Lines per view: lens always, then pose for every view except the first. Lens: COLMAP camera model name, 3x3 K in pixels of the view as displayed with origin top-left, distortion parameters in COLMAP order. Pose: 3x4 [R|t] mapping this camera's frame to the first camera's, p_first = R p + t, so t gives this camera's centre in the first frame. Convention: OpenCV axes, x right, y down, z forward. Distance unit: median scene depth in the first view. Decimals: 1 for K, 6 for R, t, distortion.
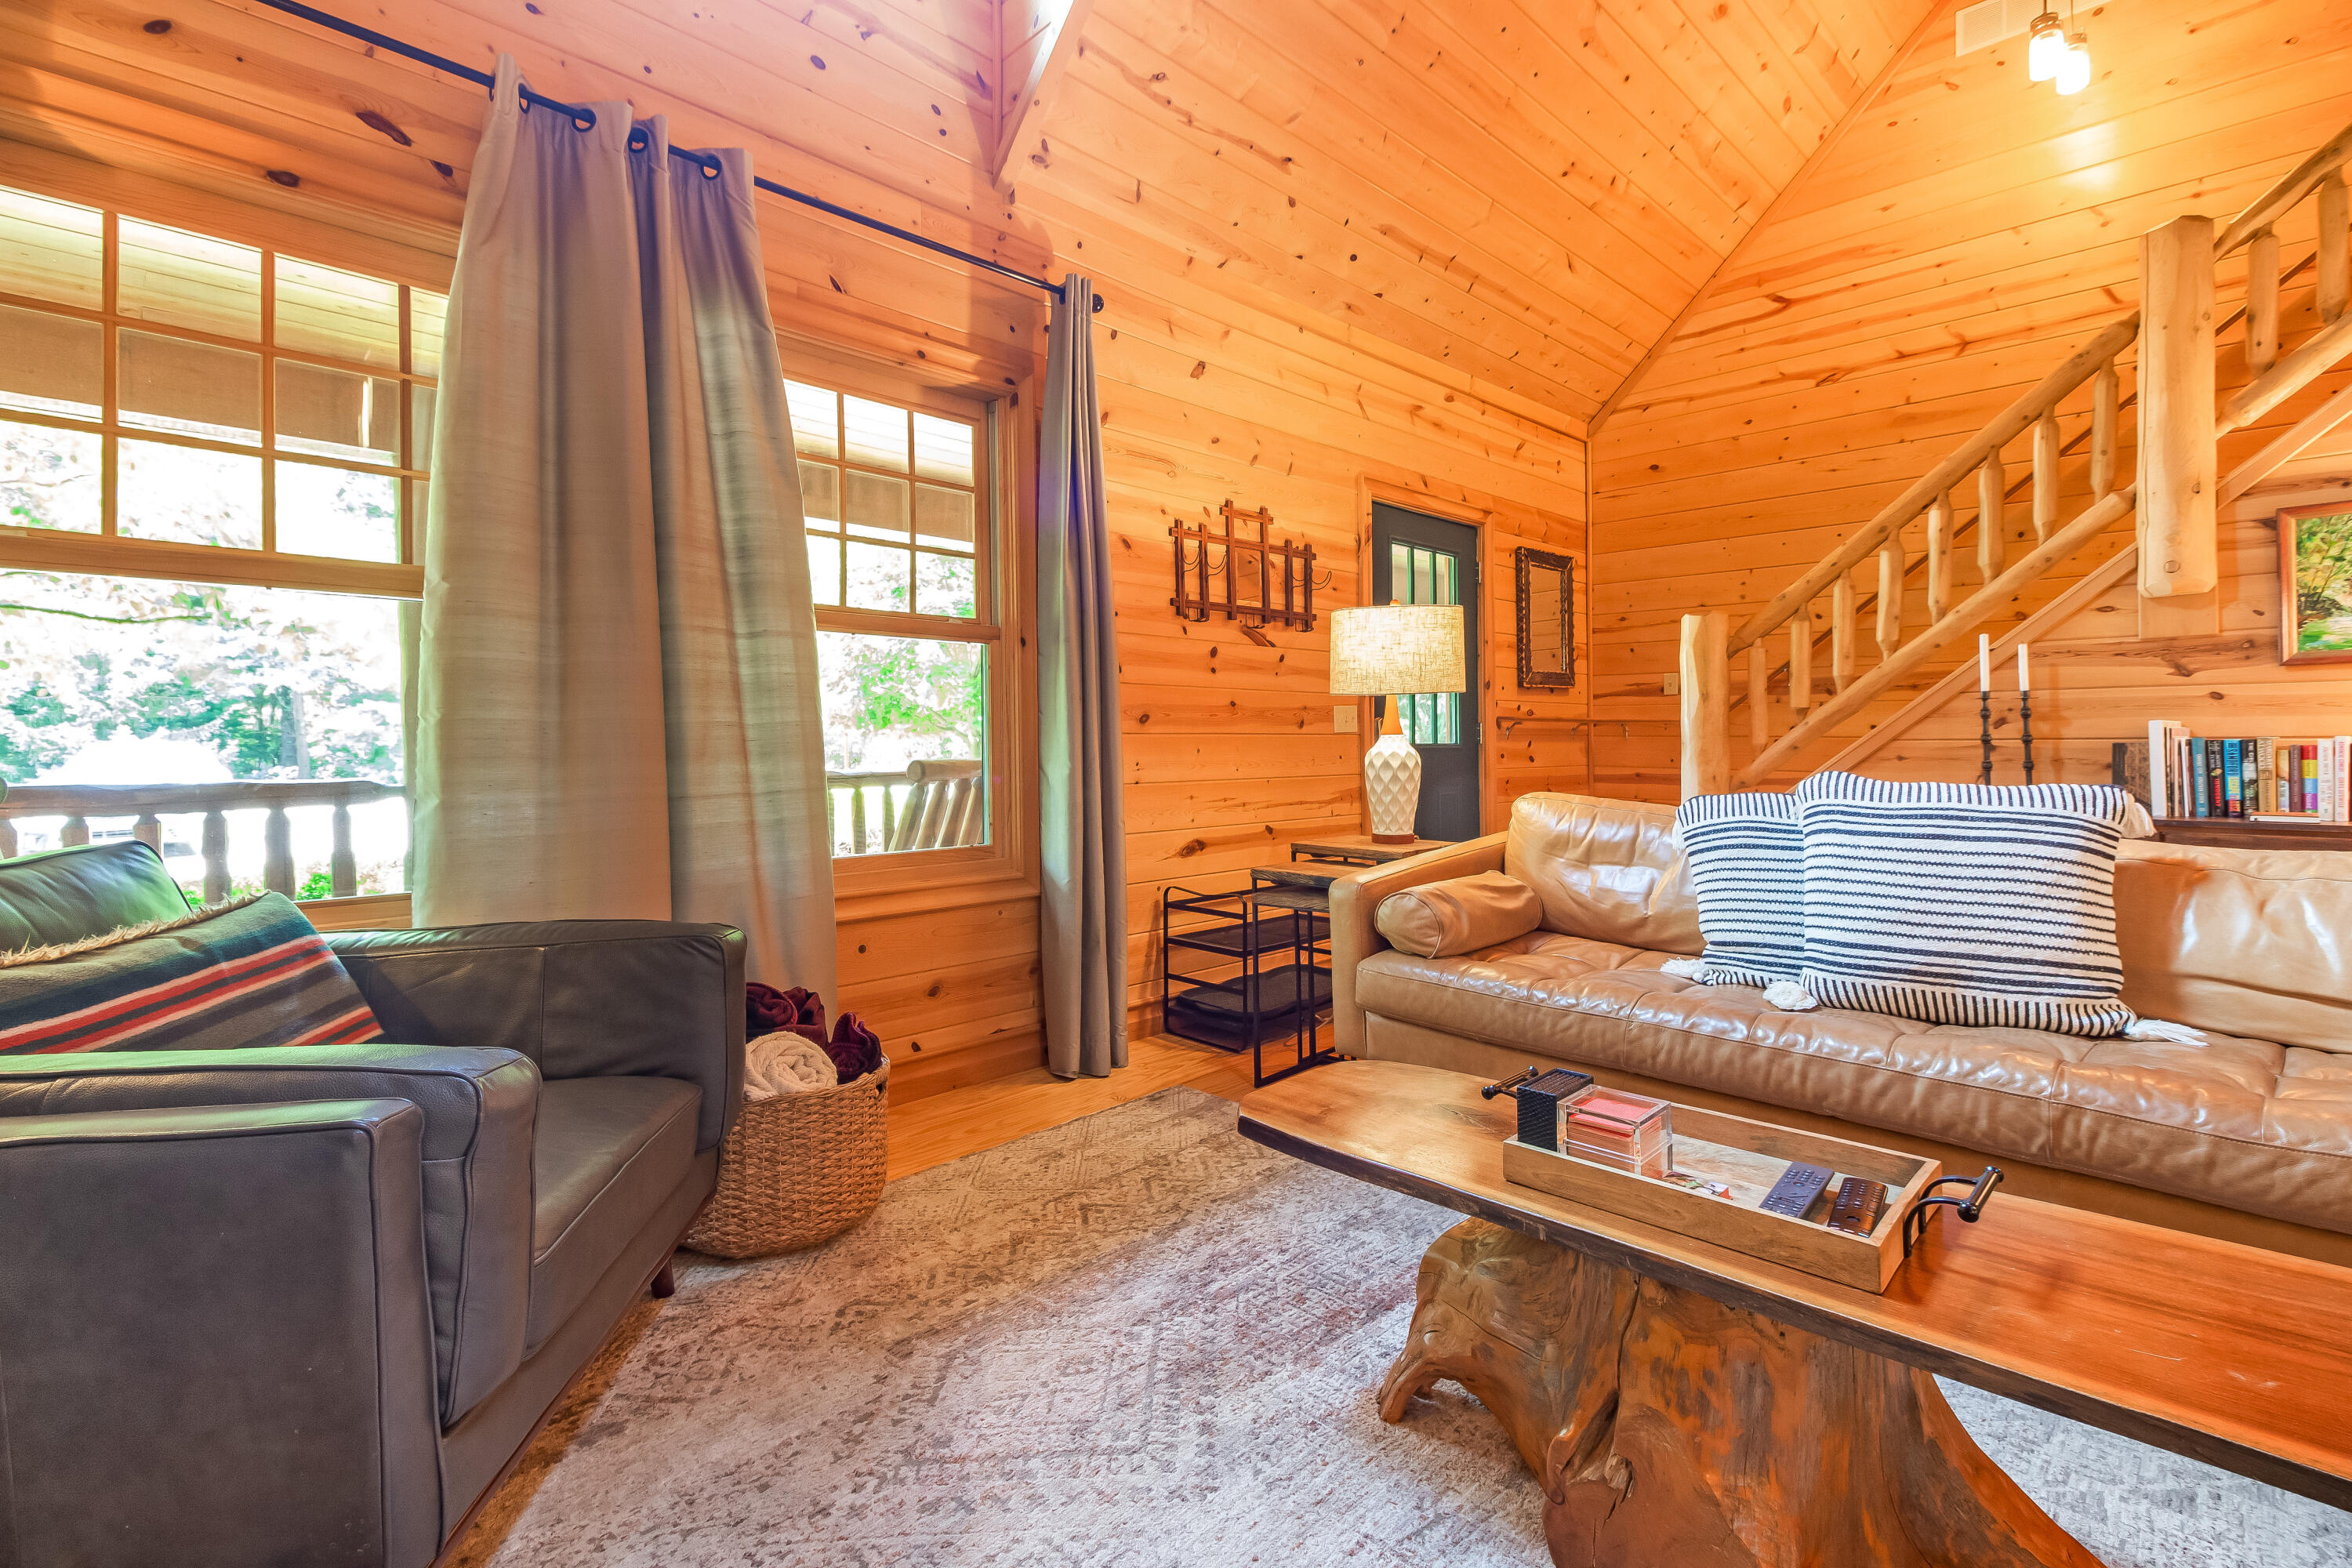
lens RADIAL K [[1068.9, 0, 1172.9], [0, 1068.9, 743.1], [0, 0, 1]] dist [0.059413, -0.027712]
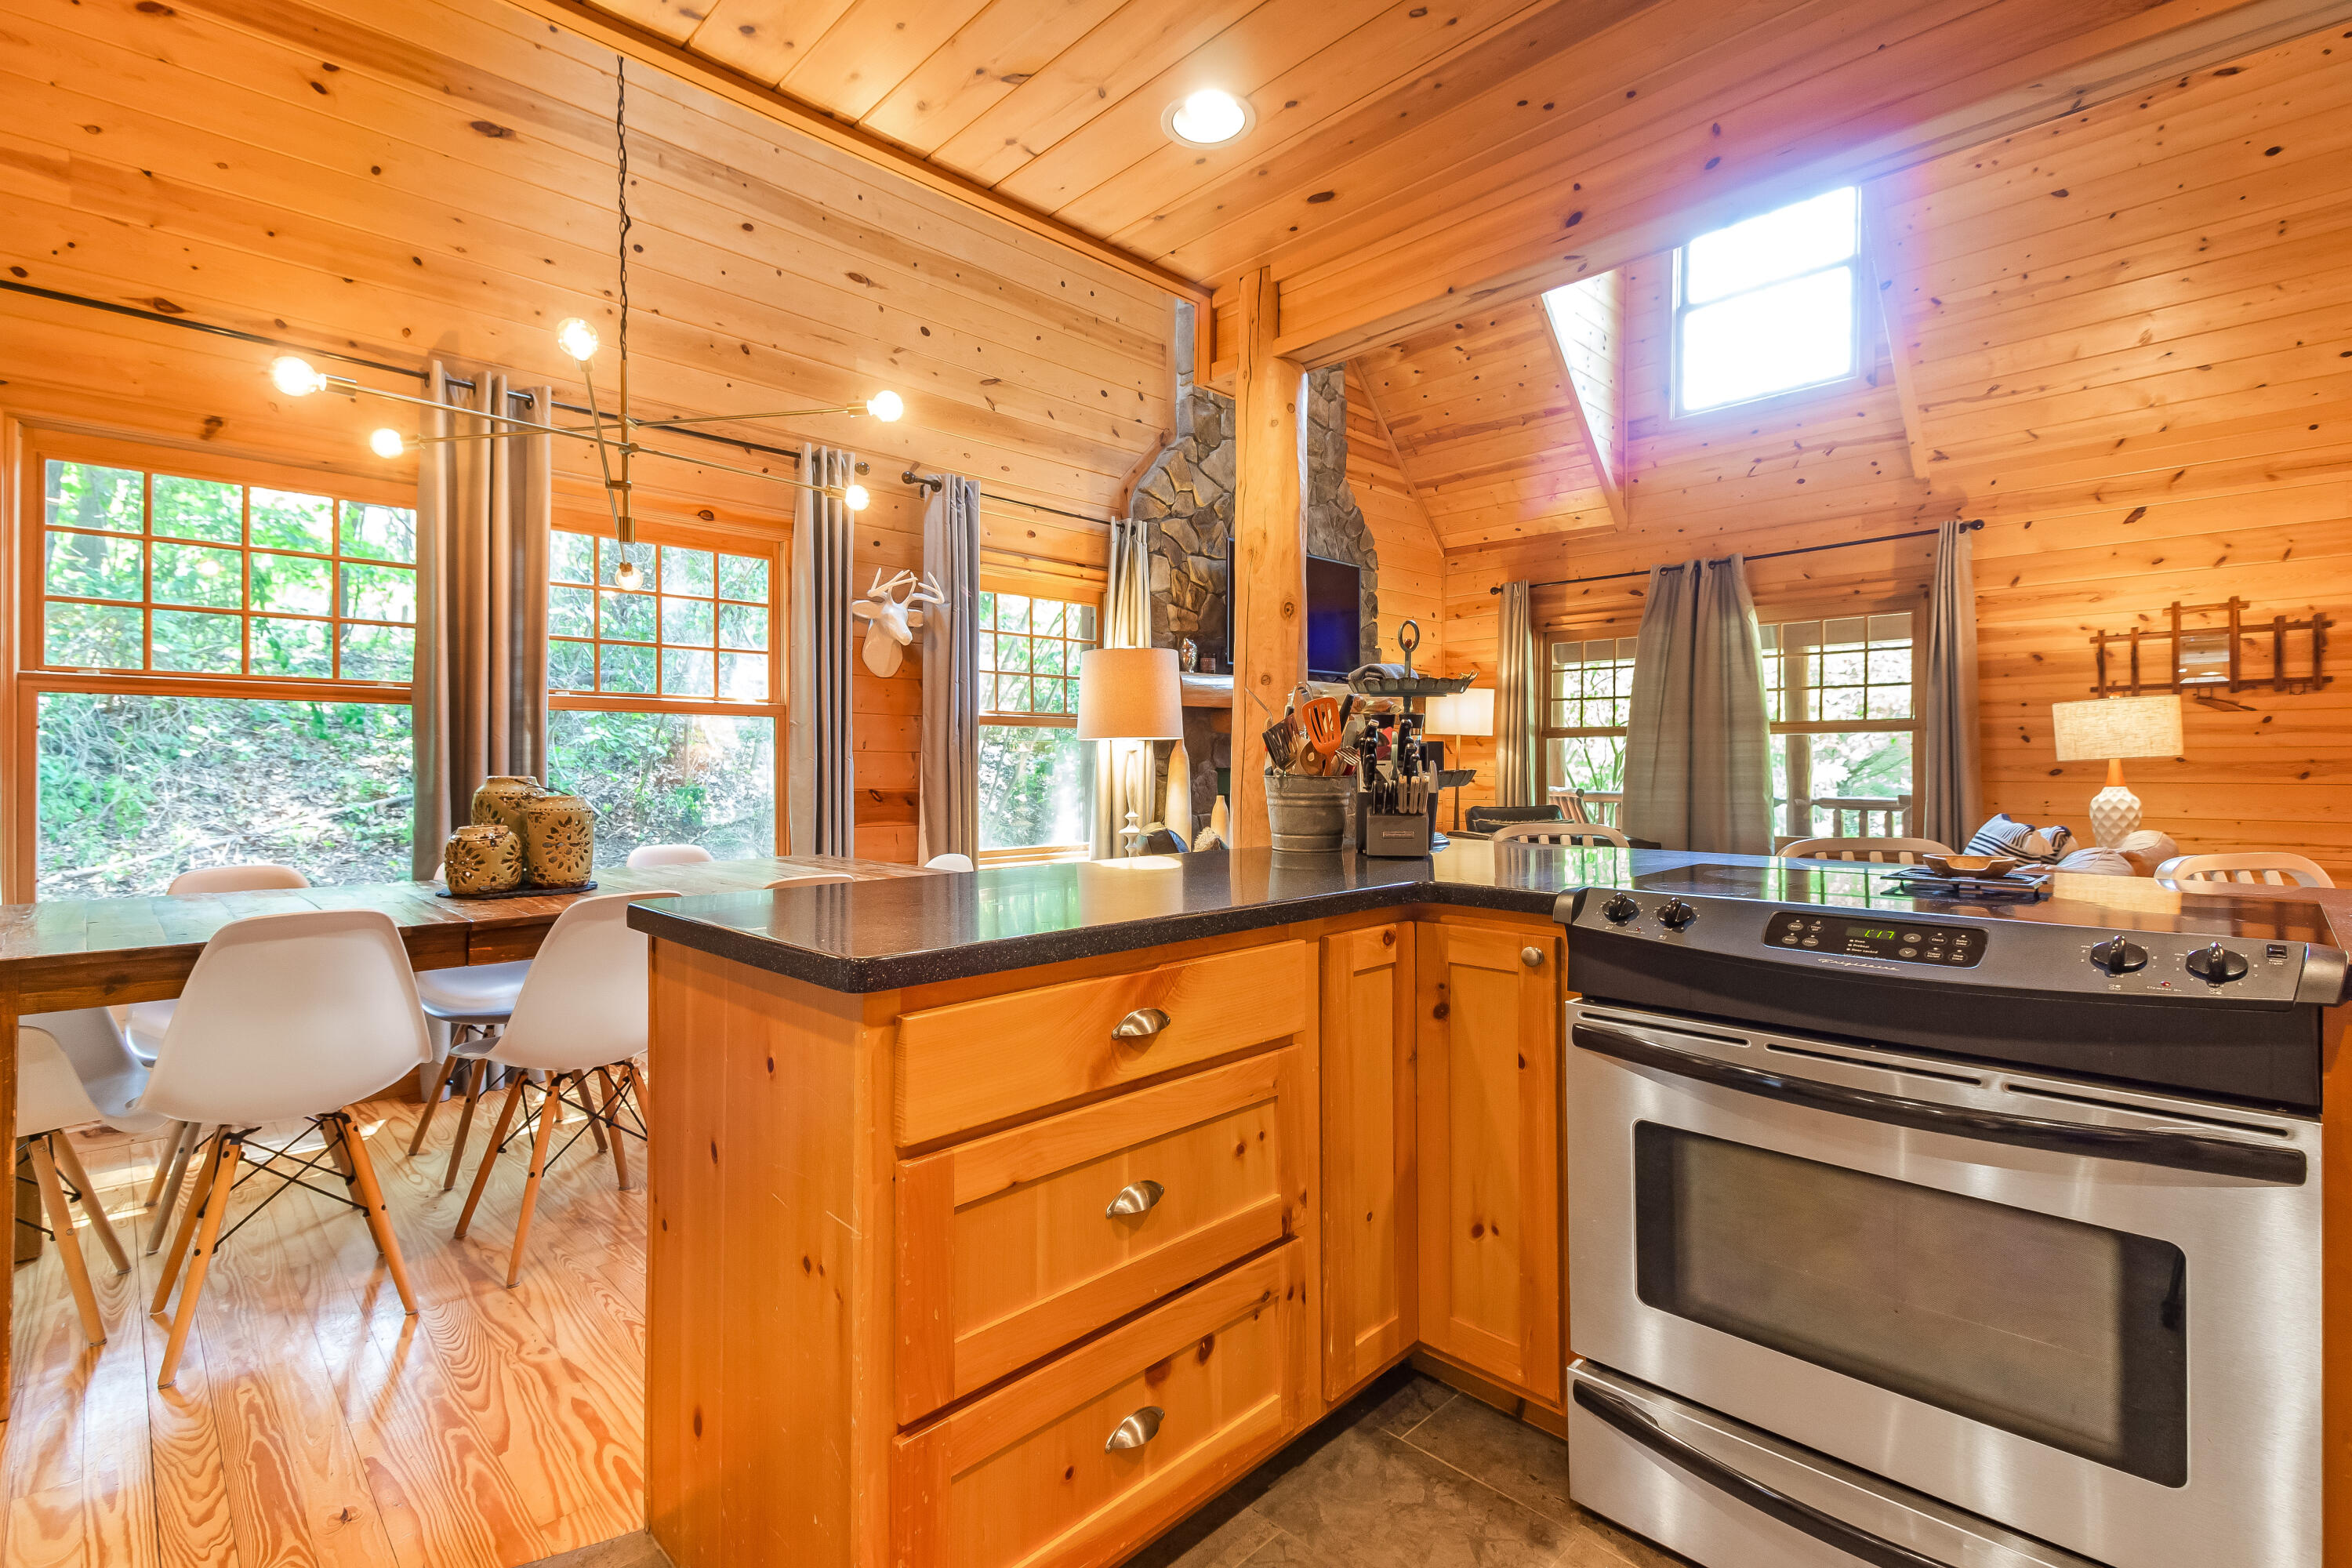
lens RADIAL K [[1063.3, 0, 1165.7], [0, 1063.3, 767.4], [0, 0, 1]] dist [0.058178, -0.025517]
pose [[0.001488, 0.007028, -0.999974, 1.603823], [-0.000844, 0.999975, 0.007027, -0.041900], [0.999999, 0.000834, 0.001494, -0.258844]]
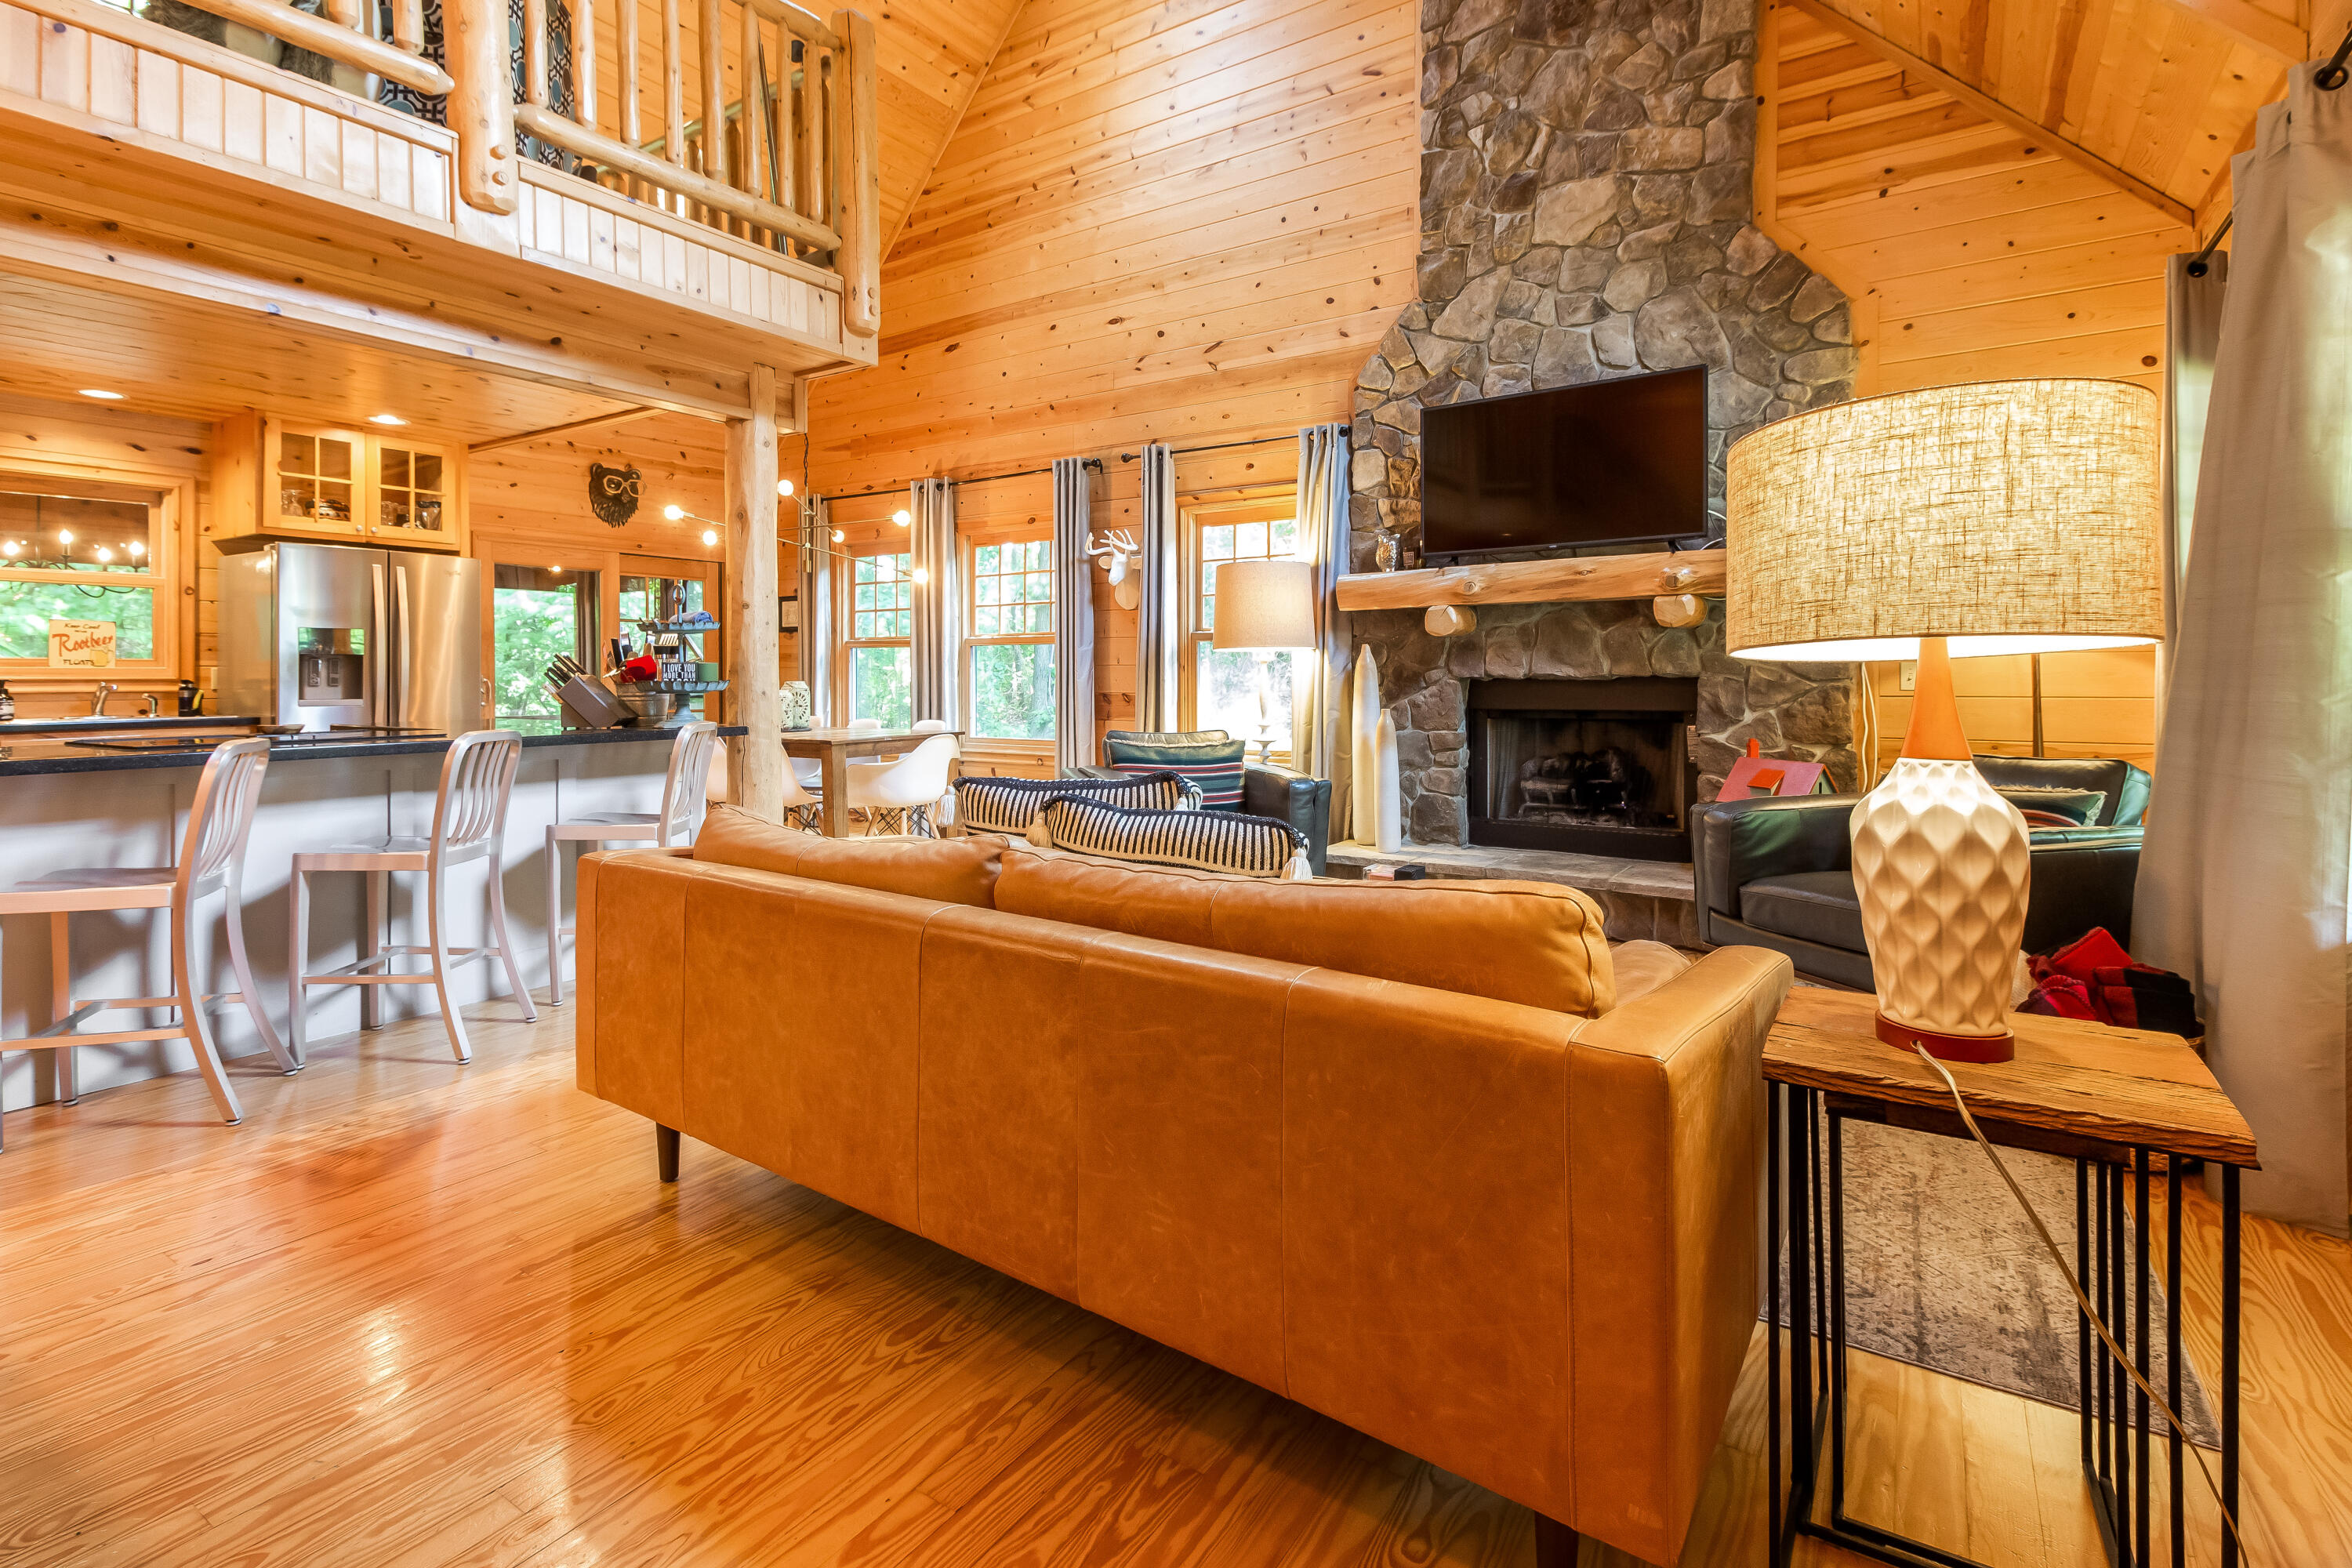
lens RADIAL K [[1099.9, 0, 1169.6], [0, 1099.9, 680.3], [0, 0, 1]] dist [0.060219, -0.029609]
pose [[-0.977079, 0.011014, -0.212593, 0.541893], [0.009520, 0.999922, 0.008049, -0.040050], [0.212665, 0.005840, -0.977108, 1.283234]]
